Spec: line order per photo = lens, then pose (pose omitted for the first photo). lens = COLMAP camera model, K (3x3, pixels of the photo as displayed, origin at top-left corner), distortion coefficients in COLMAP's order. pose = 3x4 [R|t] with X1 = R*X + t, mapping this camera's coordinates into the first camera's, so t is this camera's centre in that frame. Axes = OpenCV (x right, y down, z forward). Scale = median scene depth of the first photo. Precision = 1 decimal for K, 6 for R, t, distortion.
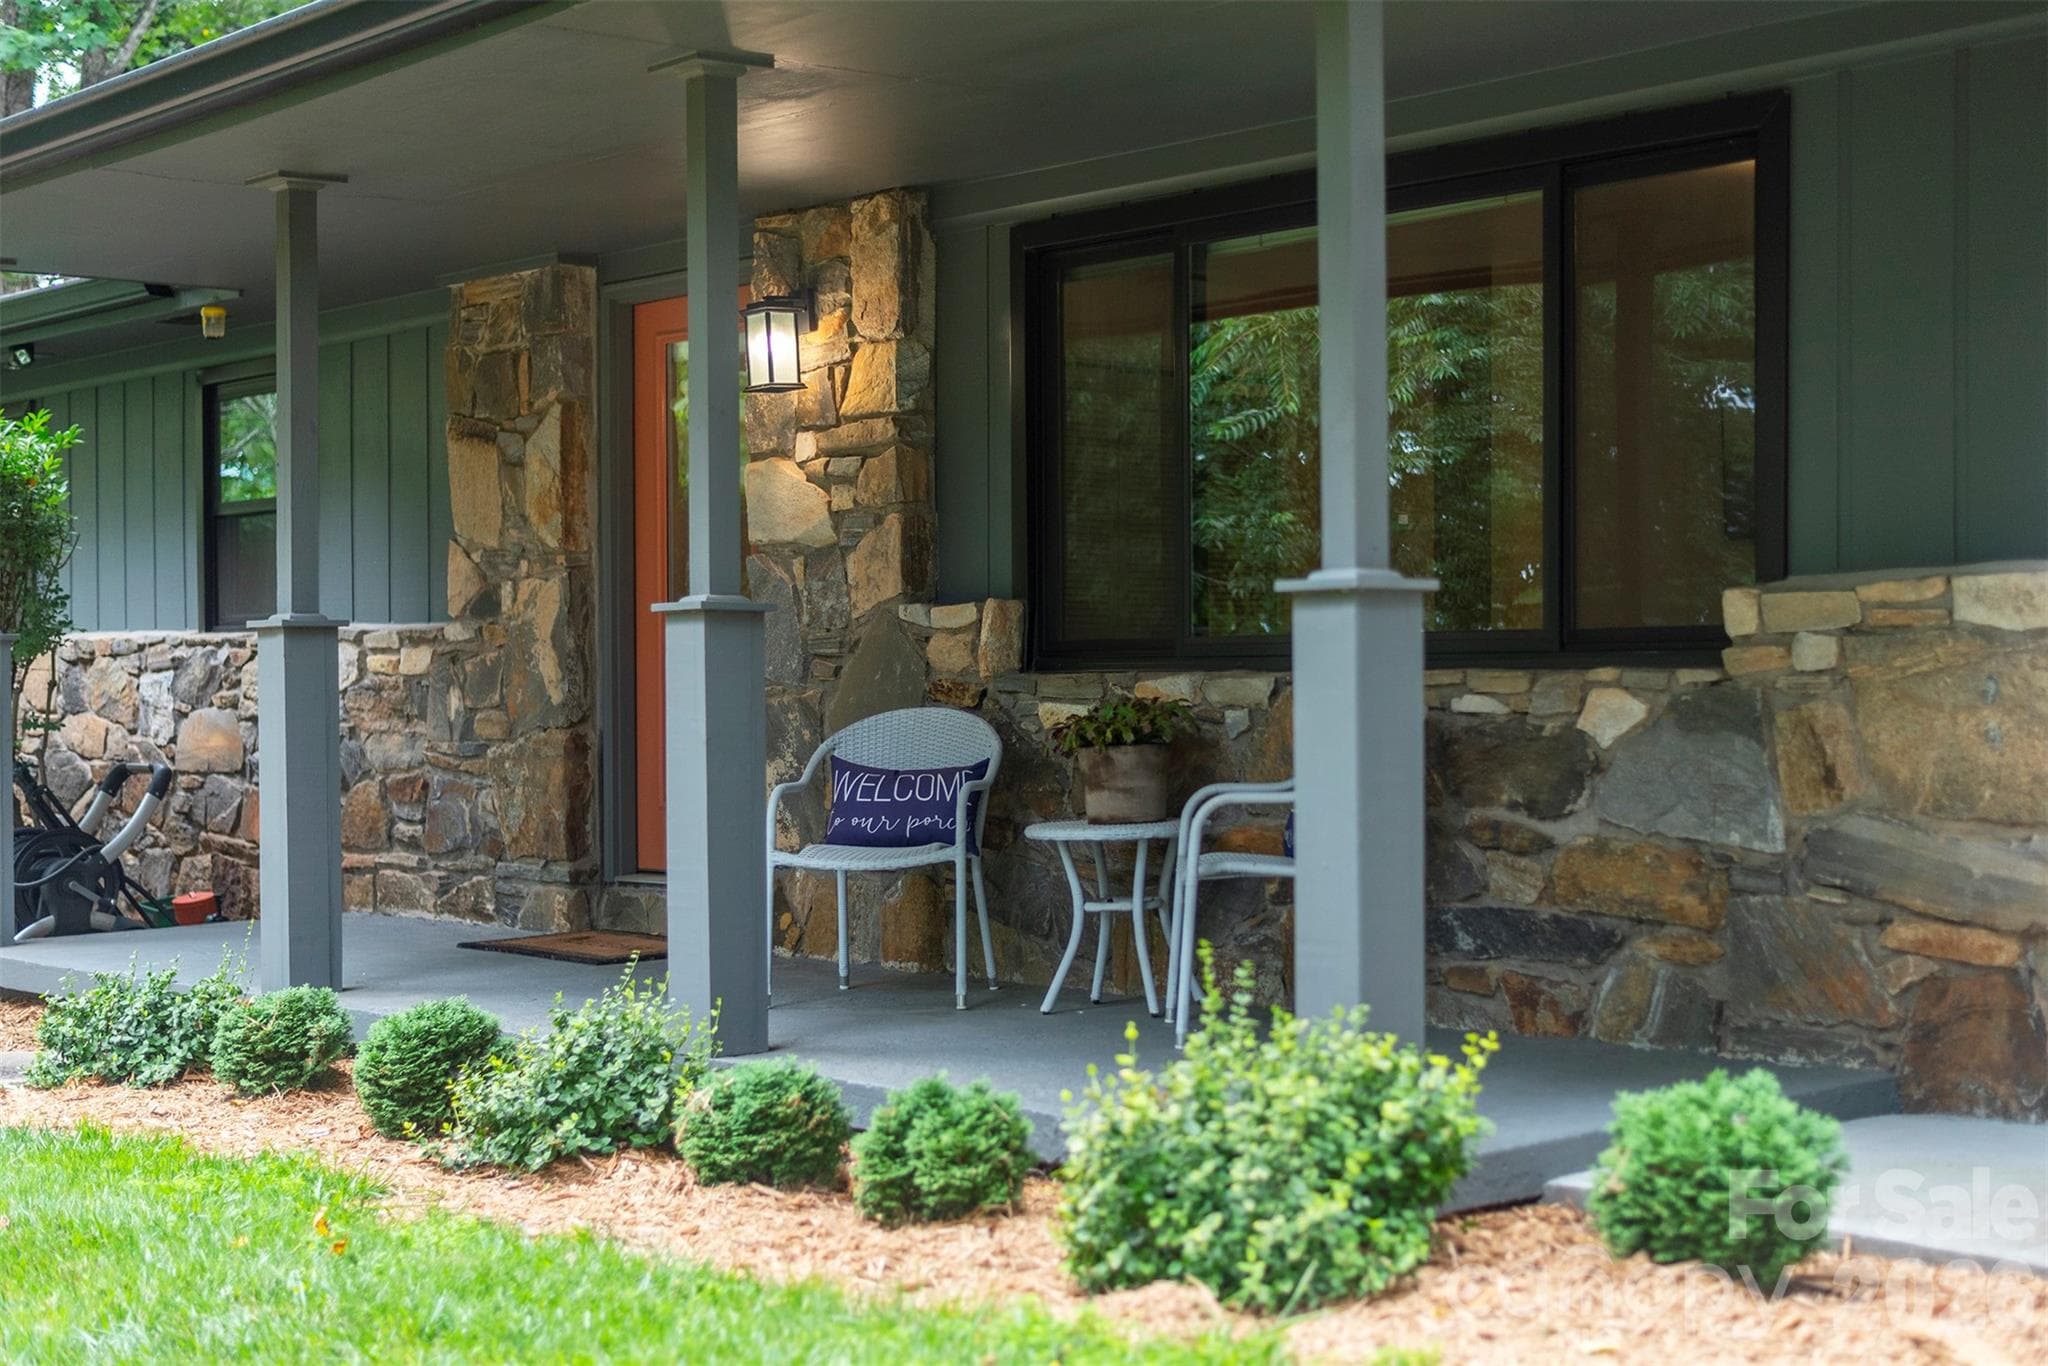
lens RADIAL K [[3180.8, 0, 1026.3], [0, 3180.8, 684.3], [0, 0, 1]] dist [-0.043122, 0.000000]
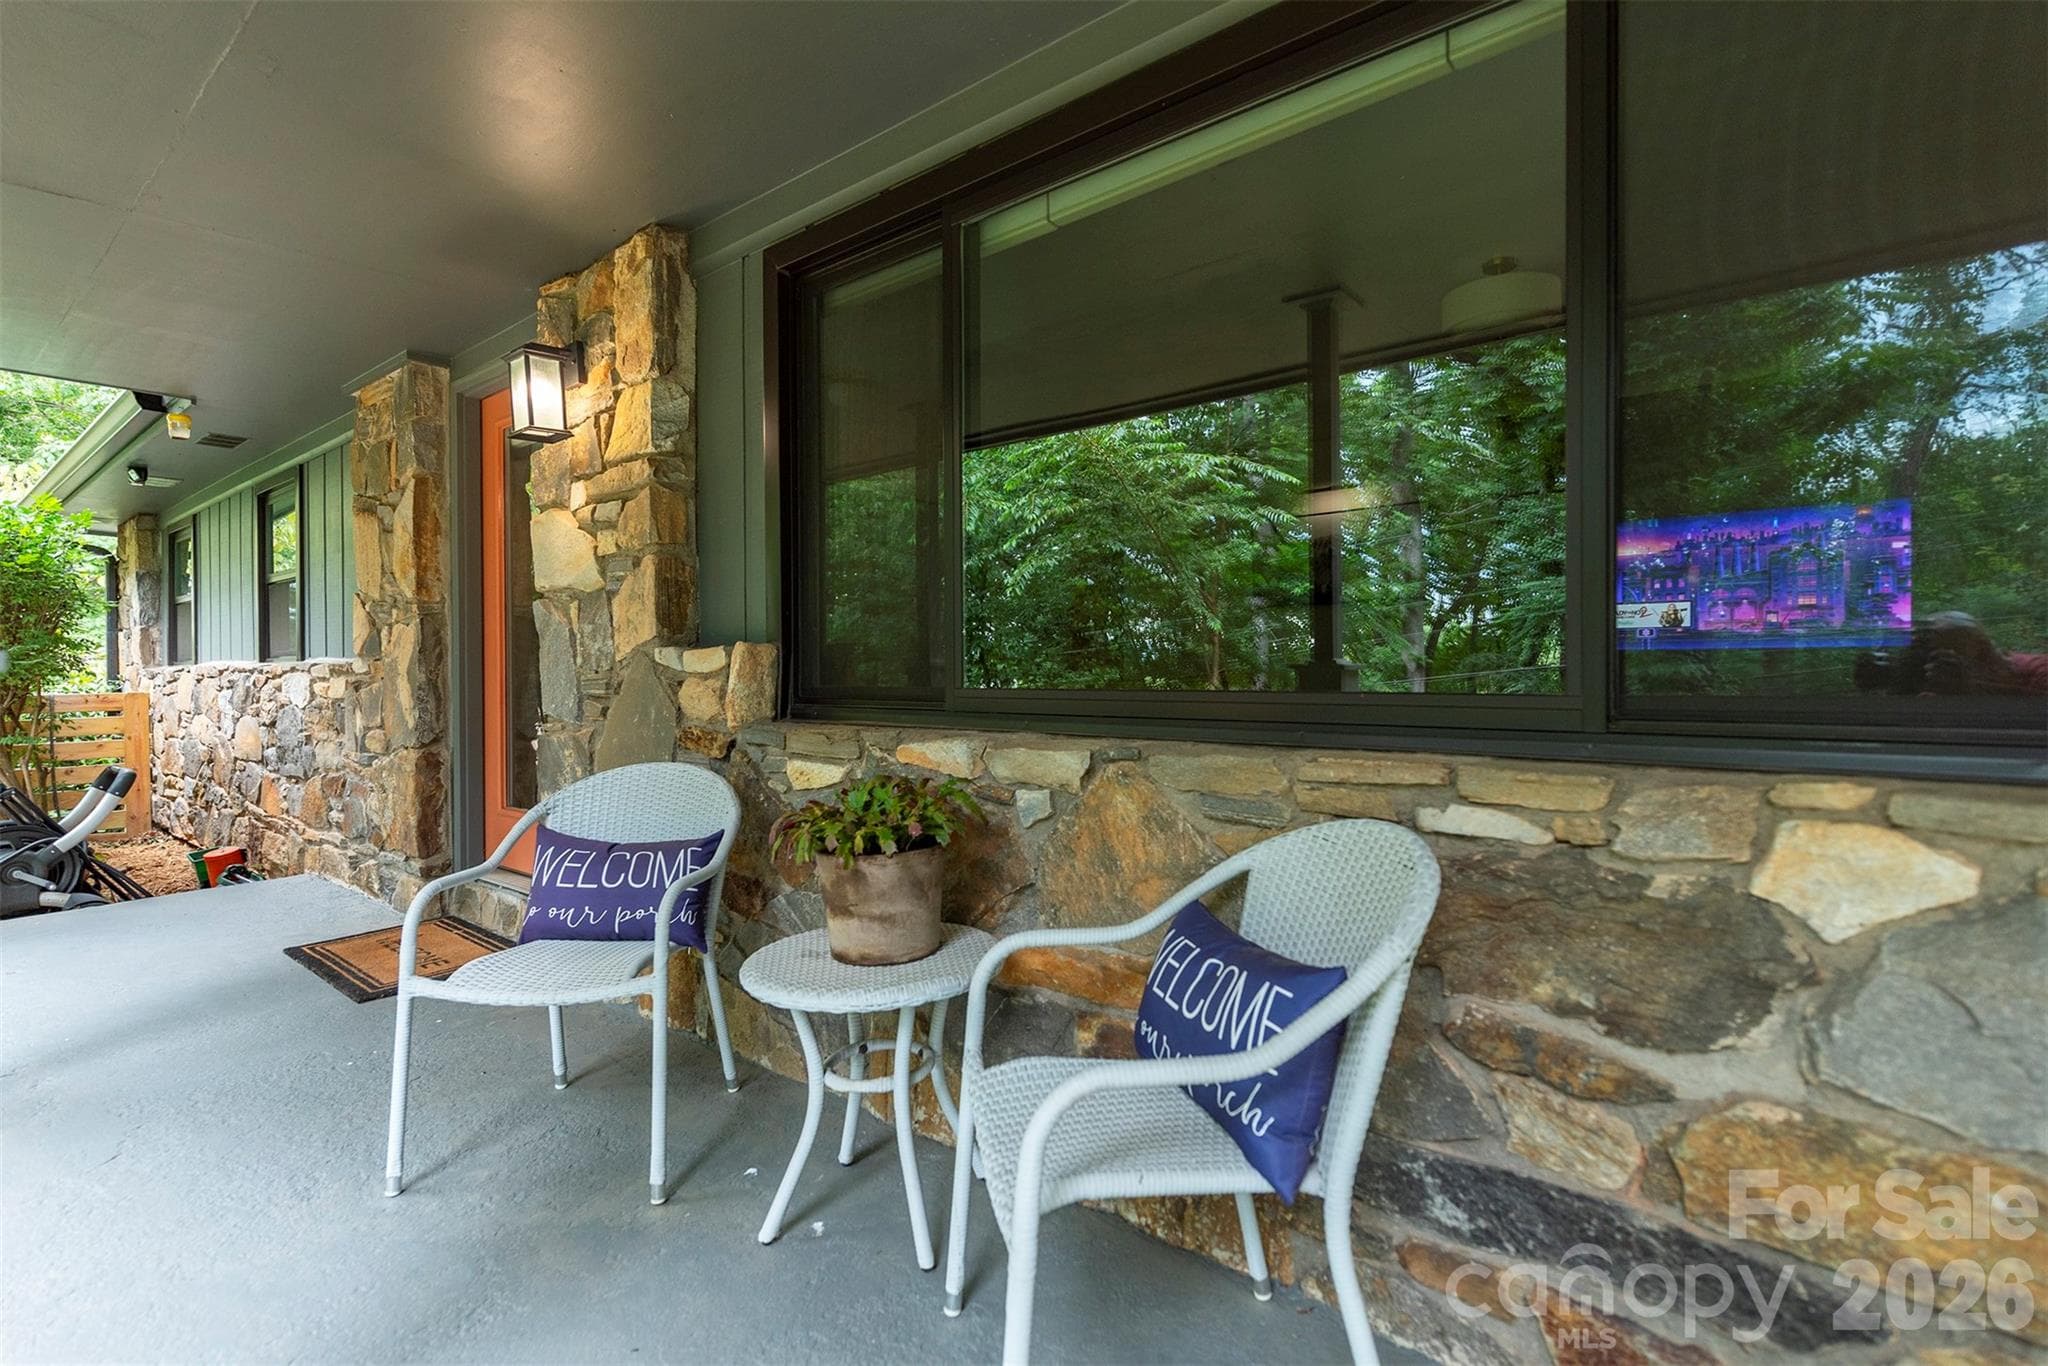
lens RADIAL K [[1041.7, 0, 1038.5], [0, 1041.7, 672.4], [0, 0, 1]] dist [0.012131, -0.001823]
pose [[0.985510, -0.000254, 0.169616, 0.022278], [0.000068, 0.999999, 0.001101, -0.017737], [-0.169616, -0.001073, 0.985510, 0.660699]]
